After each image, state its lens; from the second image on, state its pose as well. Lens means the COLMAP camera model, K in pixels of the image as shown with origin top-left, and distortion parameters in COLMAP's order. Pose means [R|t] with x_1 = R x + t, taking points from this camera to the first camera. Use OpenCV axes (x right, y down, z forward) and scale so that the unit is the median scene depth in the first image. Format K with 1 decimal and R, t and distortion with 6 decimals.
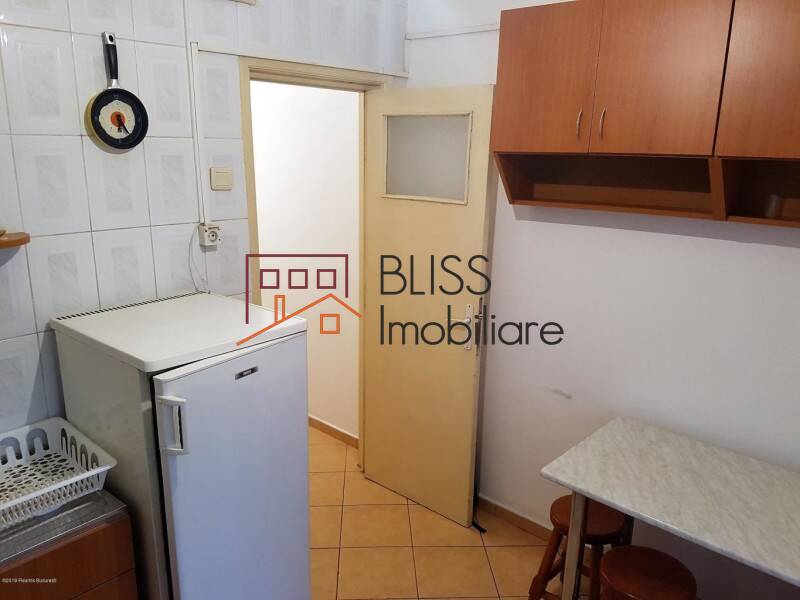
lens RADIAL K [[618.1, 0, 399.2], [0, 618.1, 302.0], [0, 0, 1]] dist [0.042438, -0.006703]
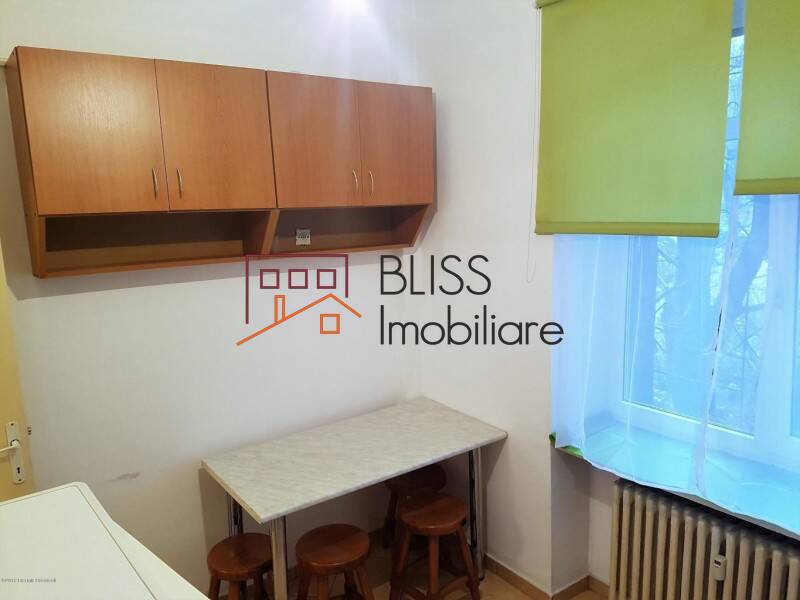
lens RADIAL K [[618.1, 0, 396.9], [0, 618.1, 300.5], [0, 0, 1]] dist [0.042438, -0.006703]
pose [[0.174323, -0.177564, 0.968546, -0.348152], [0.274624, 0.953346, 0.125350, -0.070152], [-0.945618, 0.244135, 0.214954, 0.260685]]
